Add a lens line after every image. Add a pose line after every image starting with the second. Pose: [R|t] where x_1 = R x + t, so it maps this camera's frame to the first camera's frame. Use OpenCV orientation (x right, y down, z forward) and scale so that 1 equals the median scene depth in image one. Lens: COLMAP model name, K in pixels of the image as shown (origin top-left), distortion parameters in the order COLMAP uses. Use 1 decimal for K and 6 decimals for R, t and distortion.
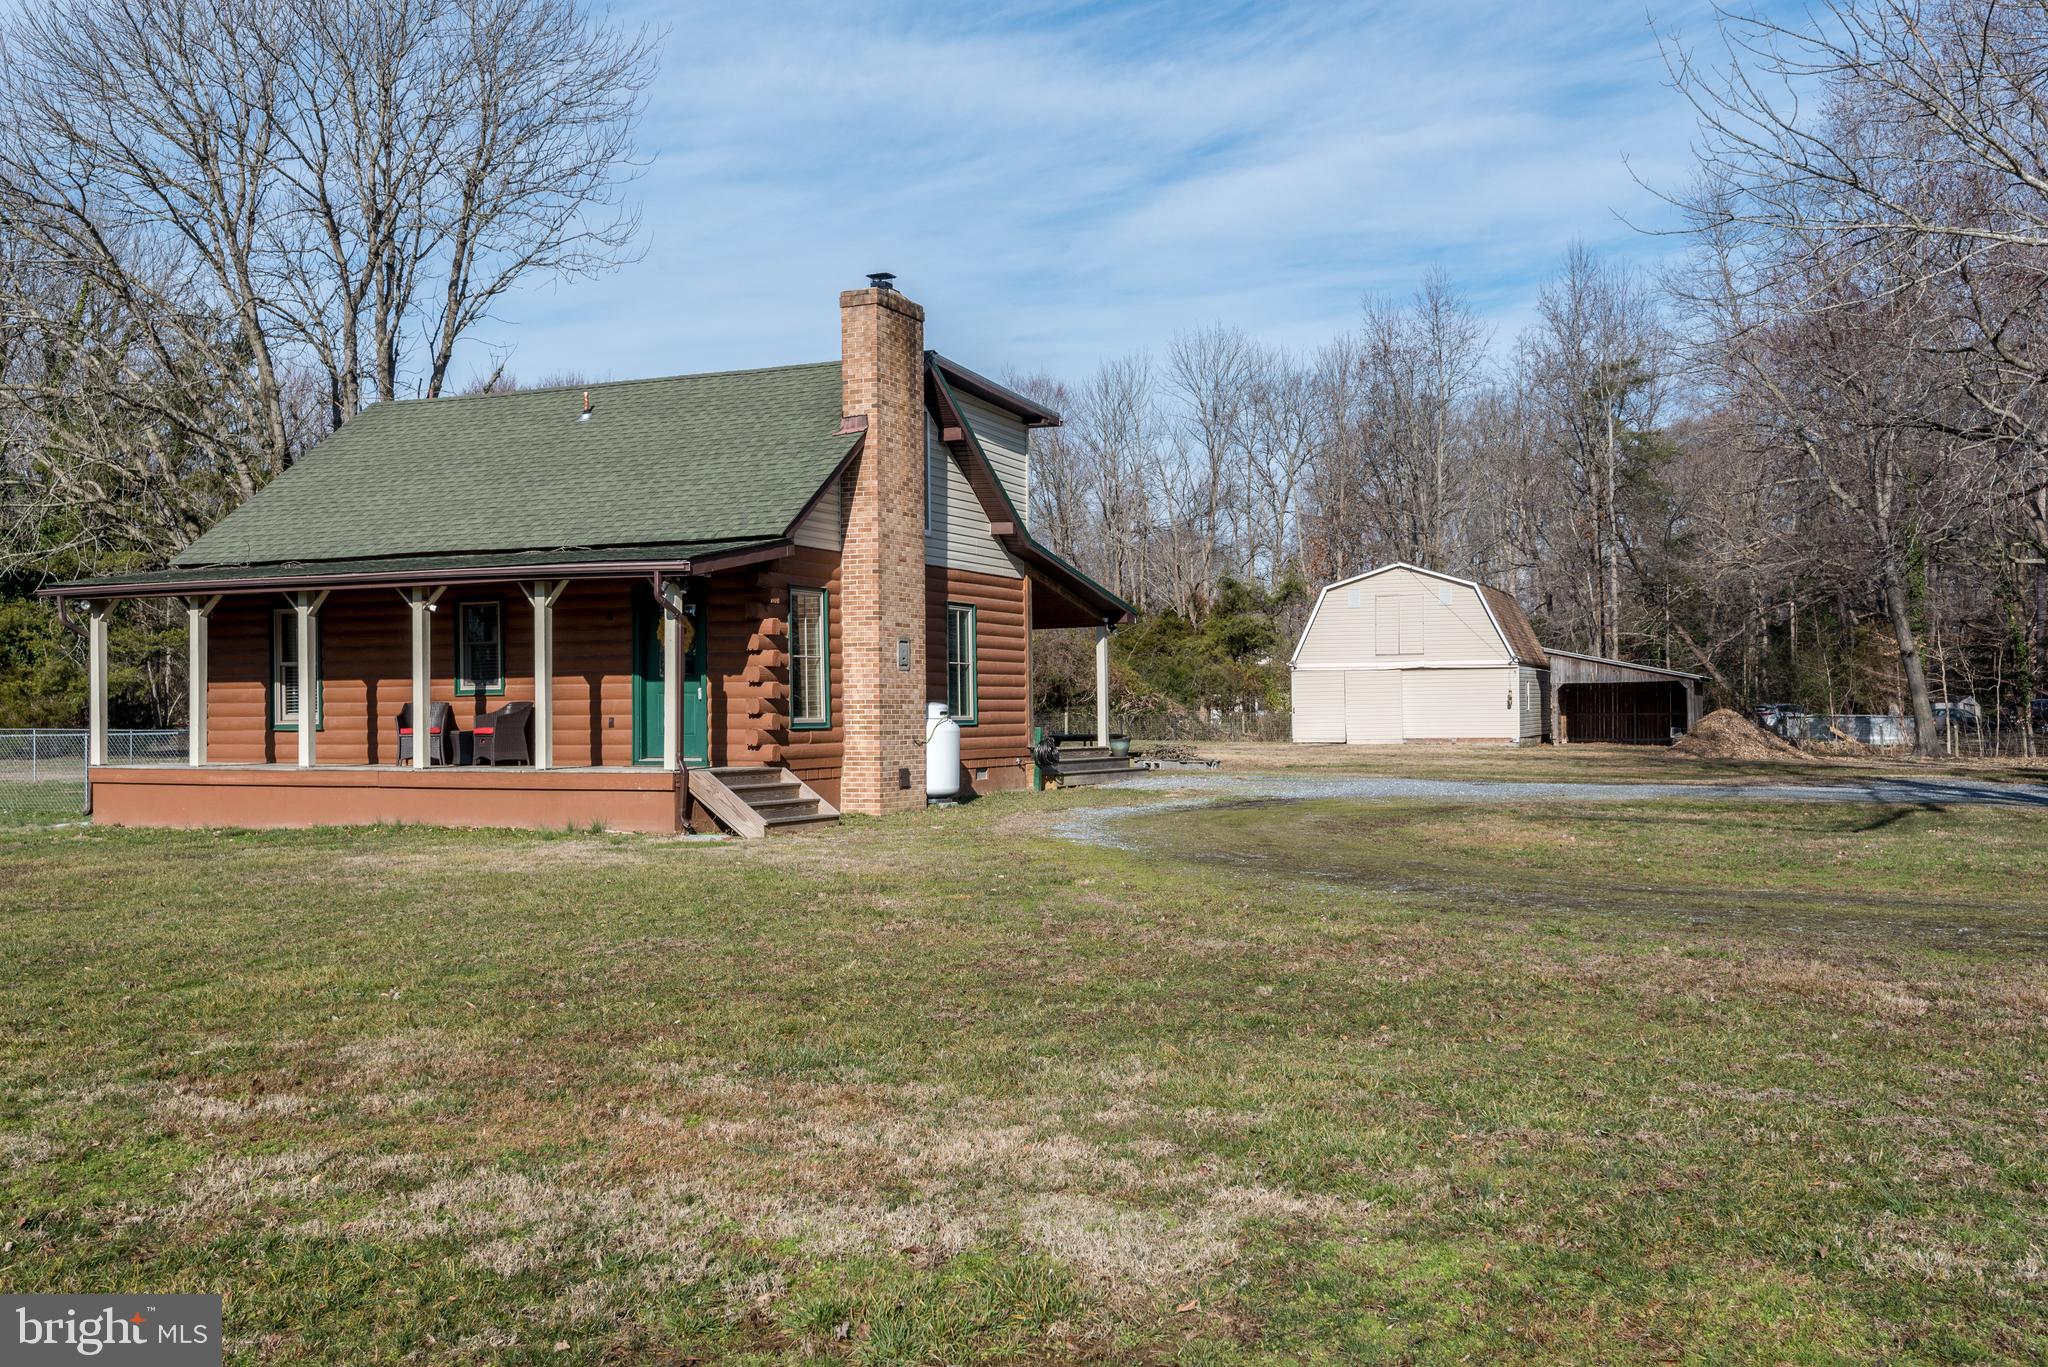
lens RADIAL K [[1987.0, 0, 1025.0], [0, 1987.0, 675.3], [0, 0, 1]] dist [0.036162, 0.000000]
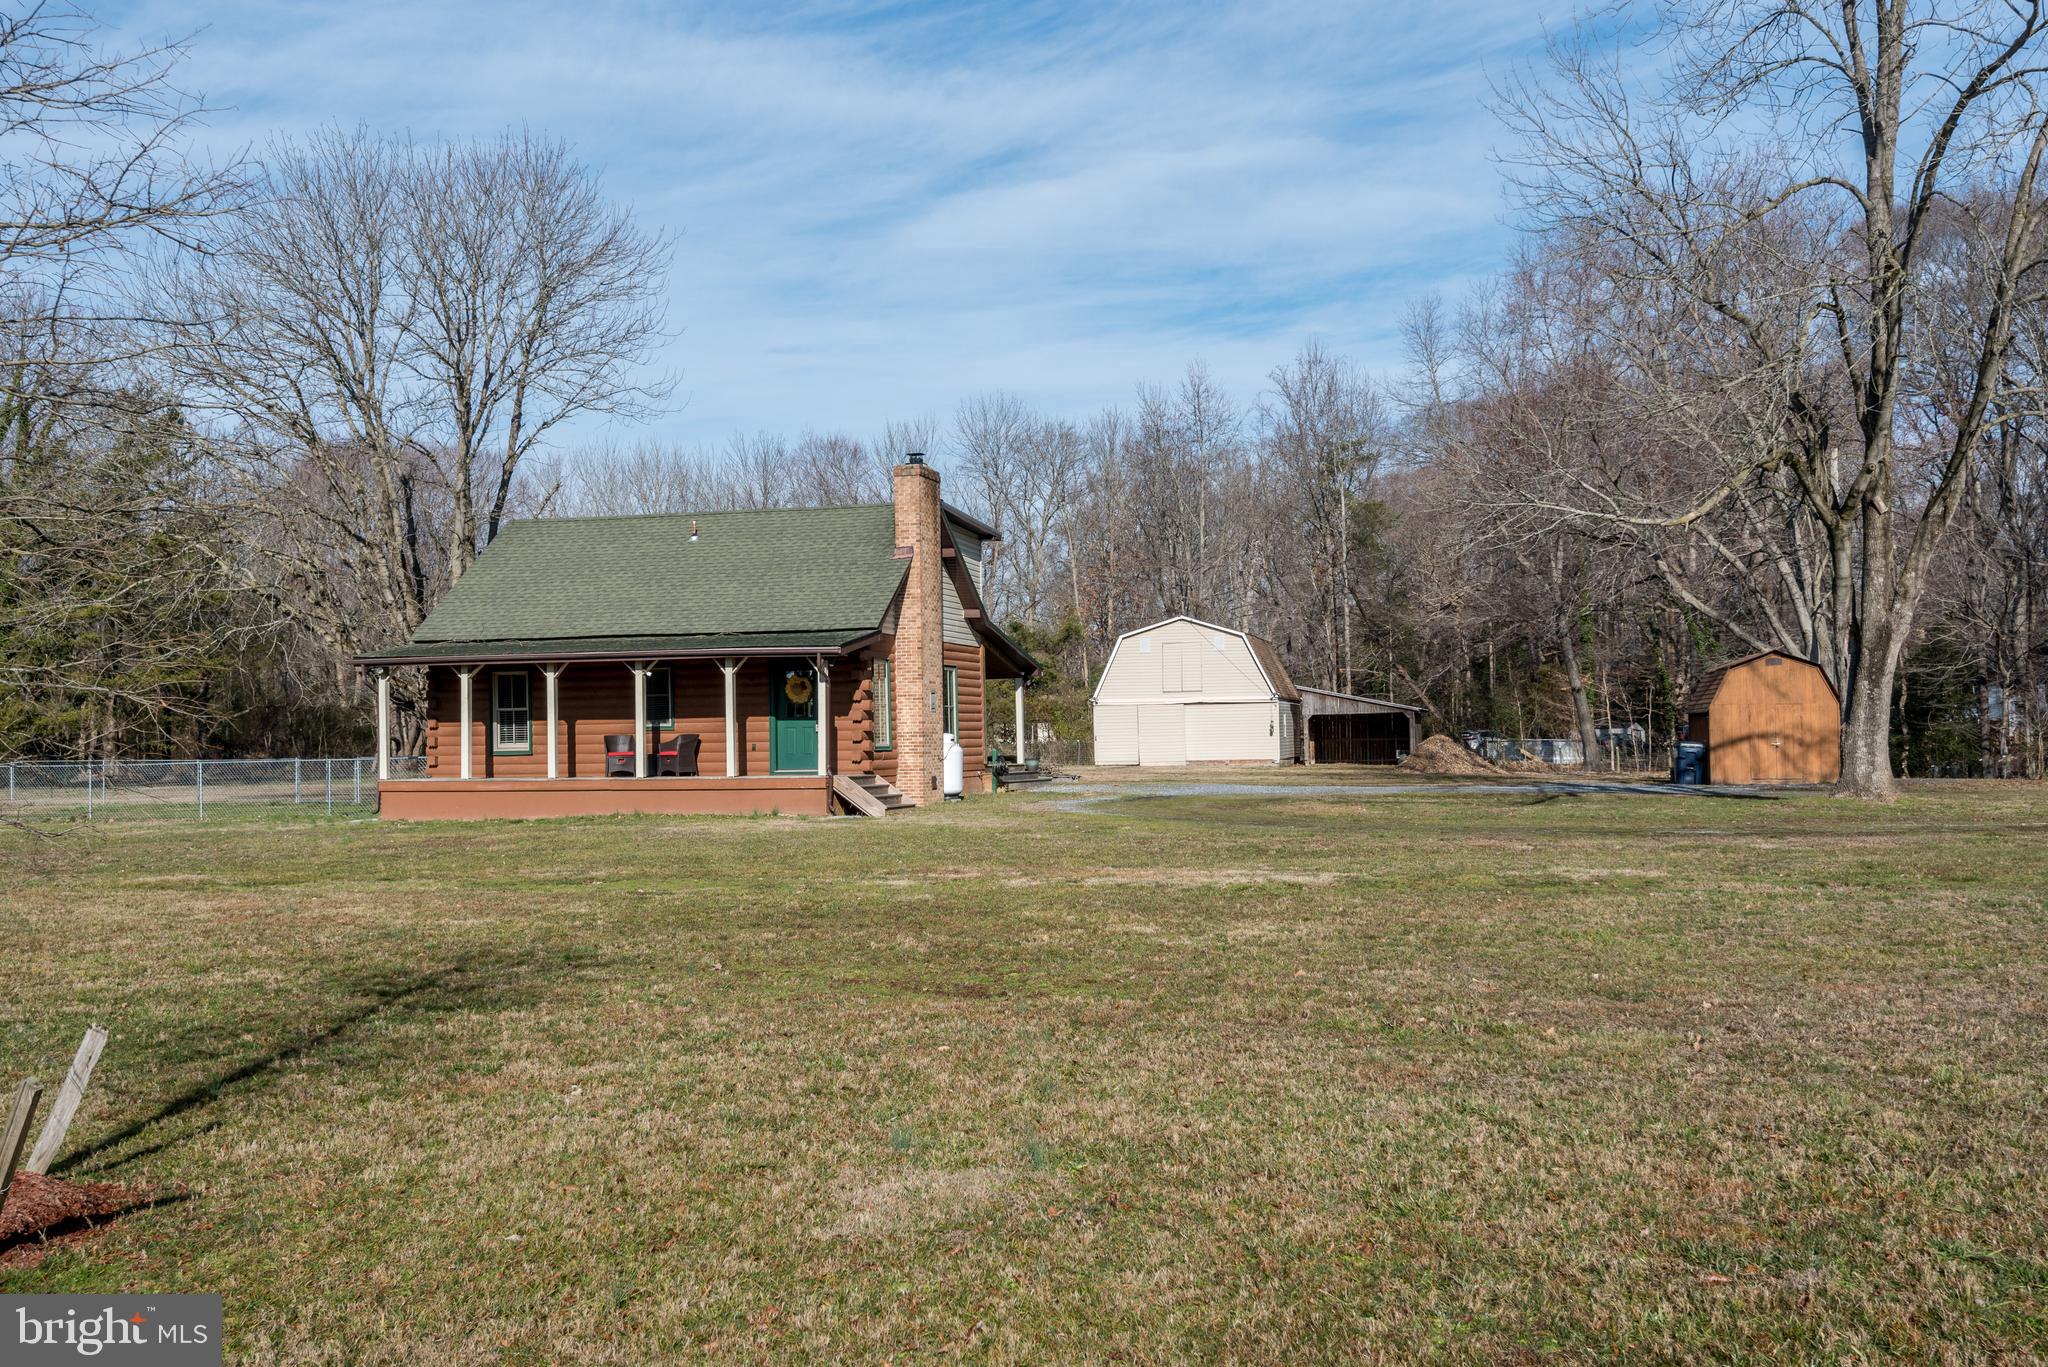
lens RADIAL K [[2154.4, 0, 1009.4], [0, 2154.4, 648.2], [0, 0, 1]] dist [0.031326, 0.000000]
pose [[0.989380, -0.000938, 0.145349, -0.239586], [0.004664, 0.999669, -0.025297, -0.009204], [-0.145277, 0.025706, 0.989057, -0.638151]]
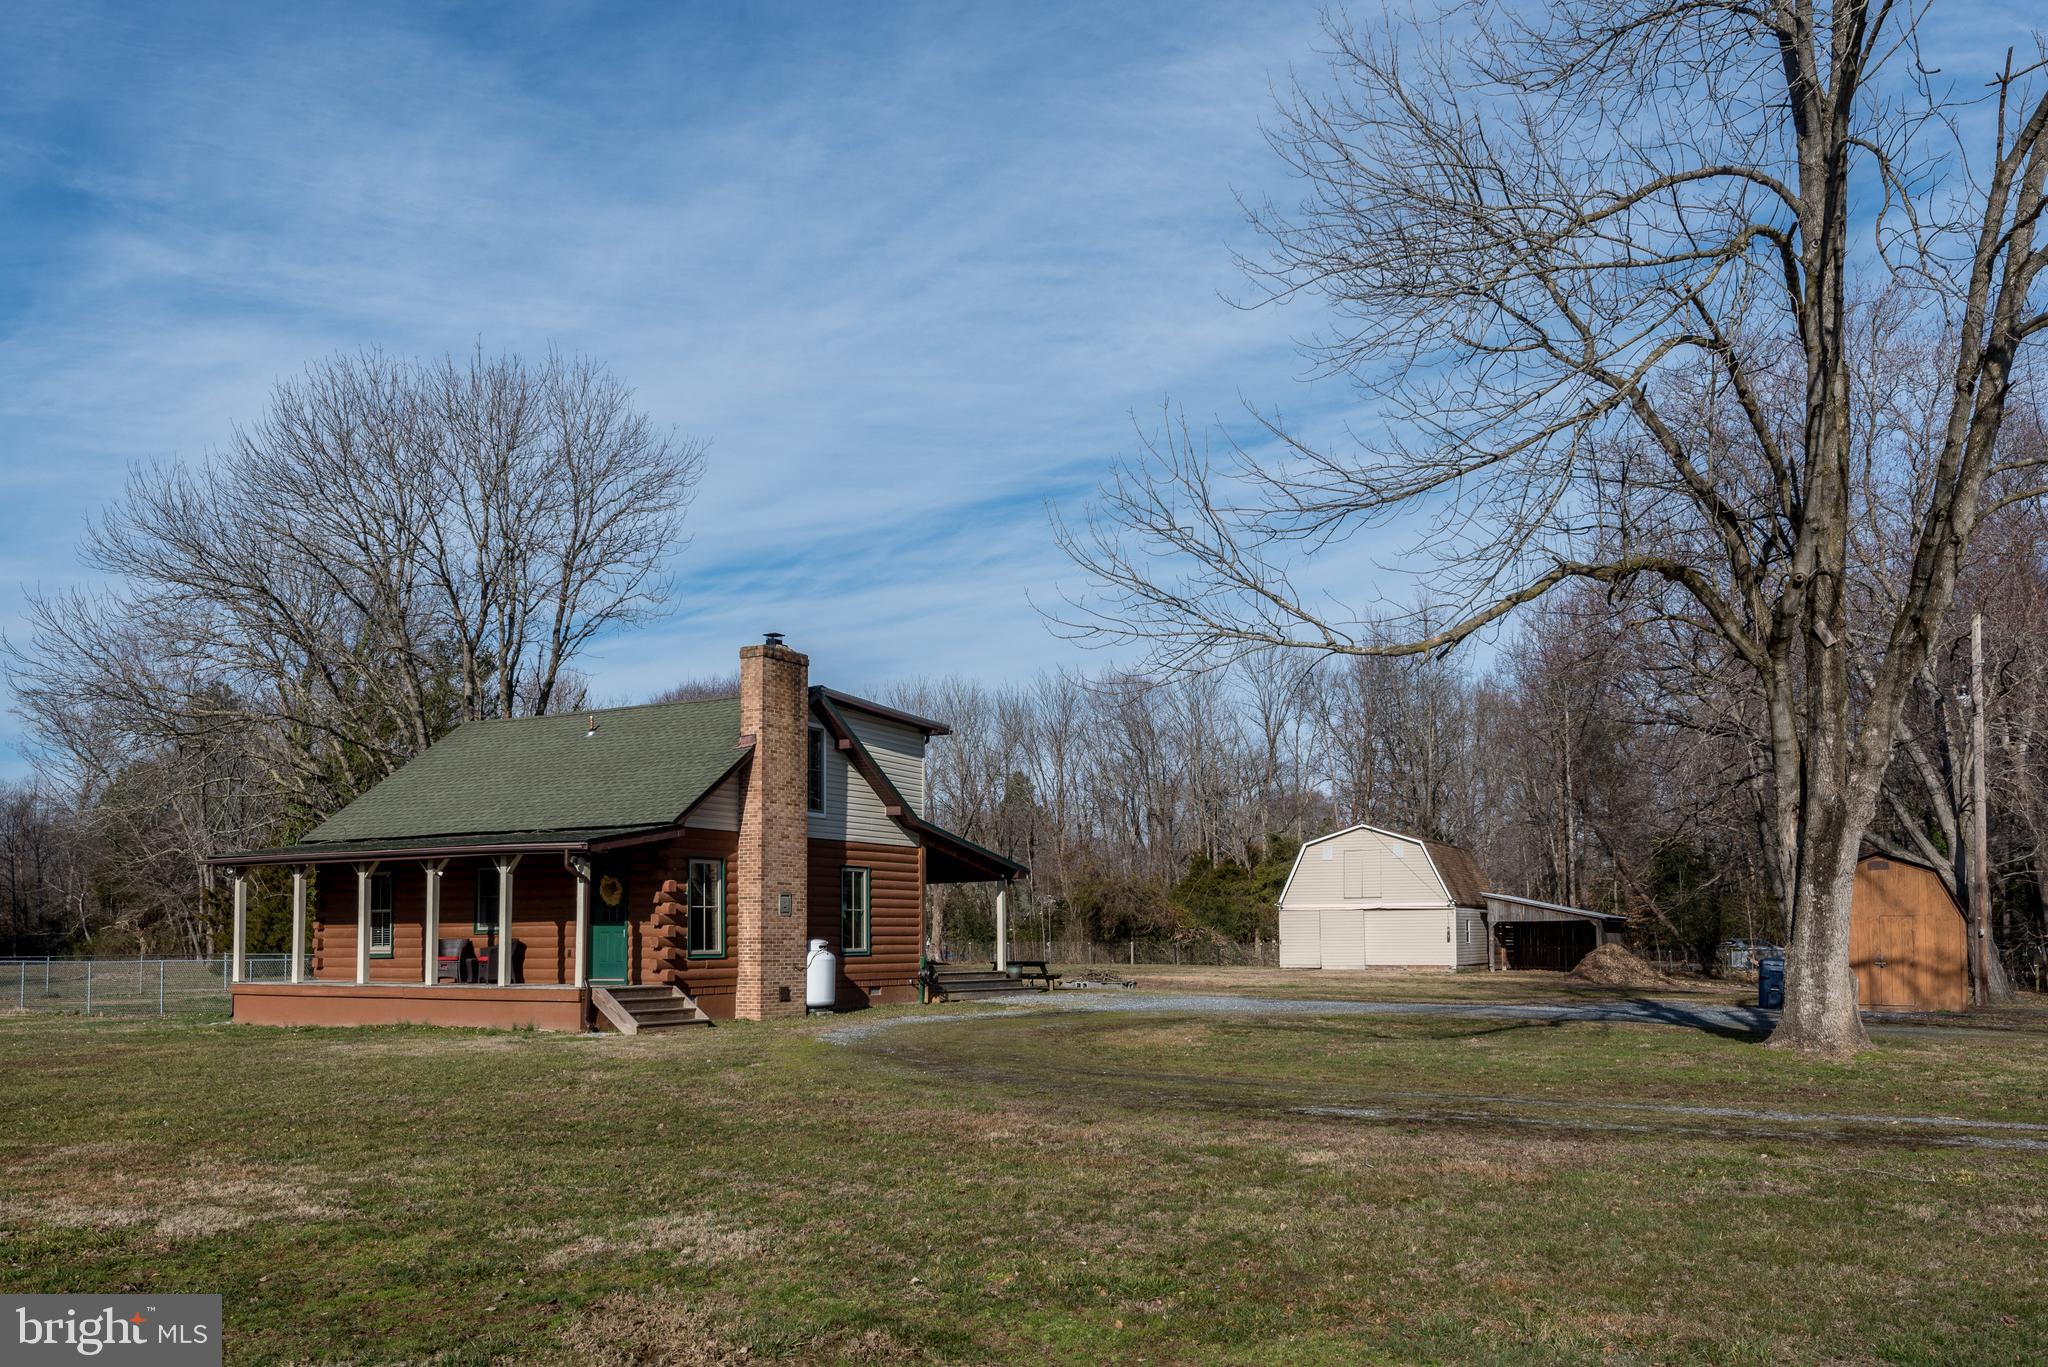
lens RADIAL K [[1670.2, 0, 1058.6], [0, 1670.2, 830.4], [0, 0, 1]] dist [0.052374, 0.004526]
pose [[0.994148, -0.002742, -0.107990, 0.251375], [-0.002208, 0.998953, -0.045693, -0.009356], [0.108002, 0.045664, 0.993101, -0.142263]]
